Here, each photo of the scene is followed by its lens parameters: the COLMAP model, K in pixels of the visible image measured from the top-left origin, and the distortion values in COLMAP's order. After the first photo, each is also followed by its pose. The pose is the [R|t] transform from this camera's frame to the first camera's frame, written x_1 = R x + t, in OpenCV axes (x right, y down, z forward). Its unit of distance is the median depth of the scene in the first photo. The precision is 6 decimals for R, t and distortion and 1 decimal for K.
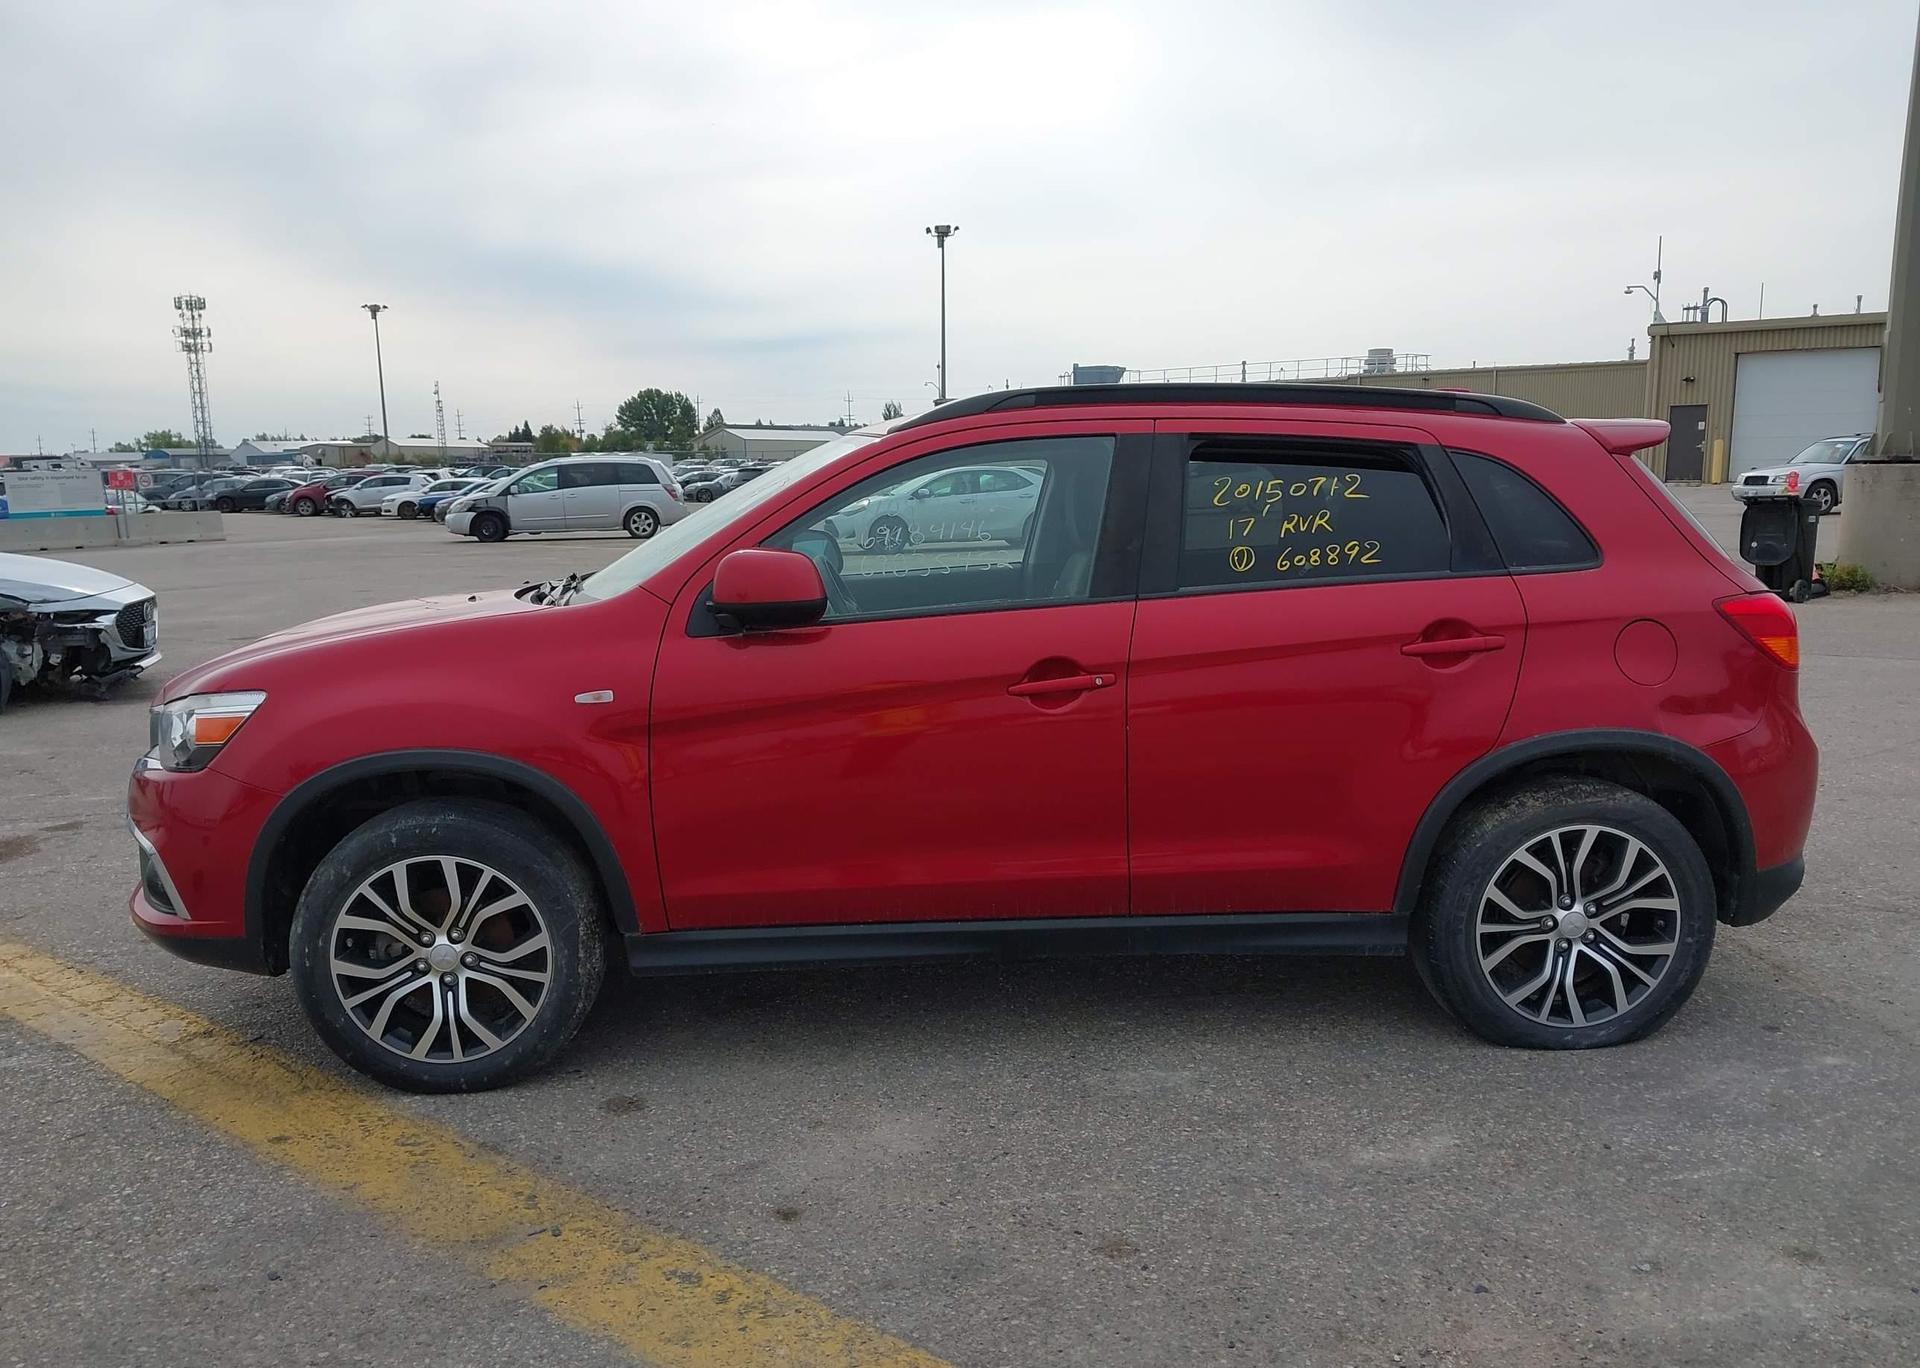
lens RADIAL K [[1514.5, 0, 950.8], [0, 1514.5, 686.8], [0, 0, 1]] dist [0.037026, -0.056818]
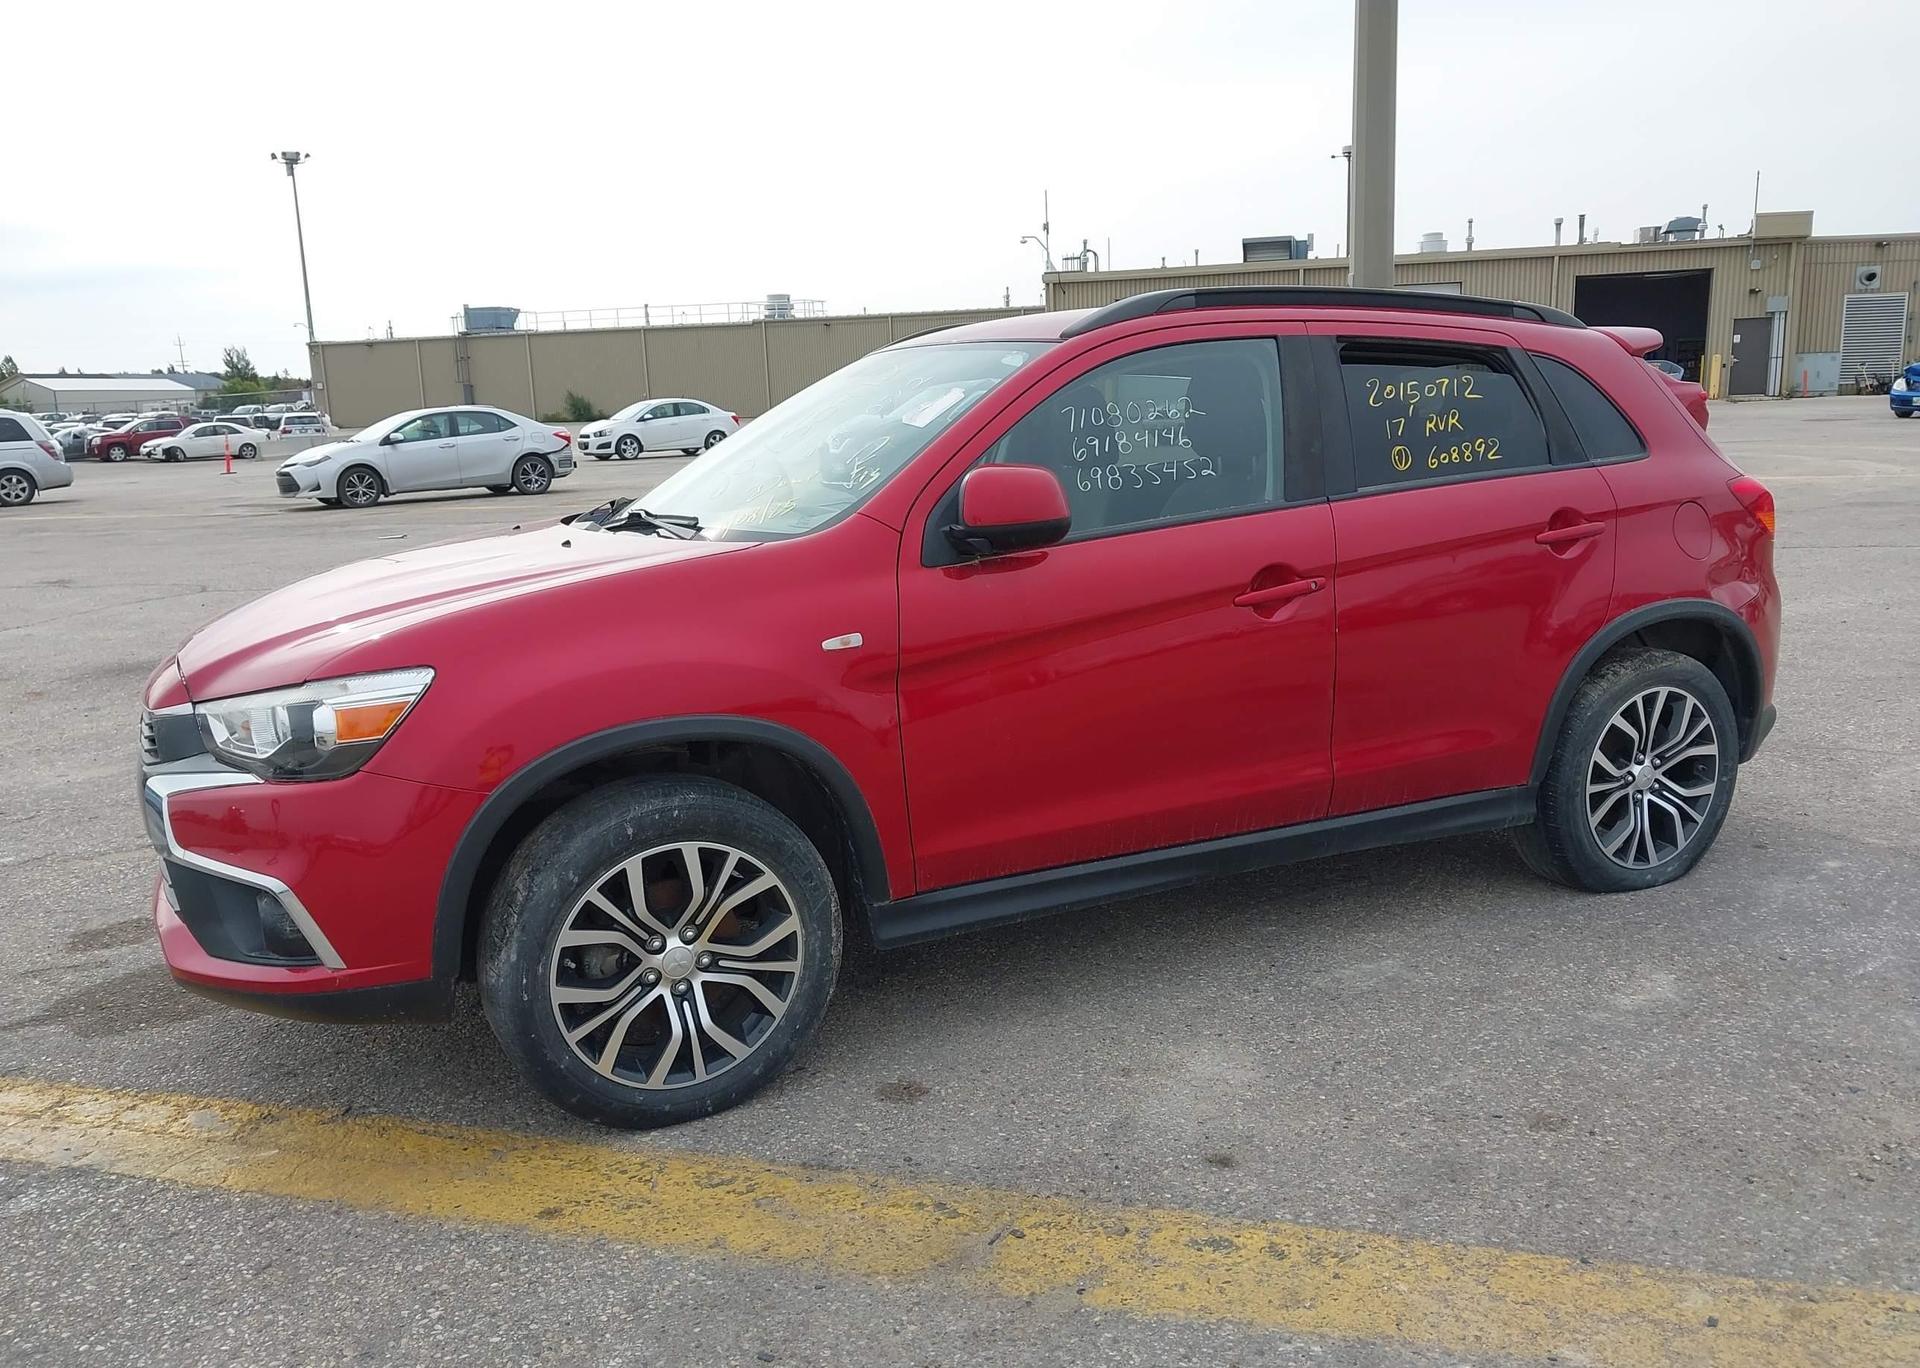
lens RADIAL K [[1514.5, 0, 957.7], [0, 1514.5, 681.5], [0, 0, 1]] dist [0.037026, -0.056818]
pose [[0.919817, -0.087698, 0.382421, -0.487046], [0.075778, 0.996056, 0.046153, -0.004092], [-0.384960, -0.013473, 0.922835, 0.163039]]
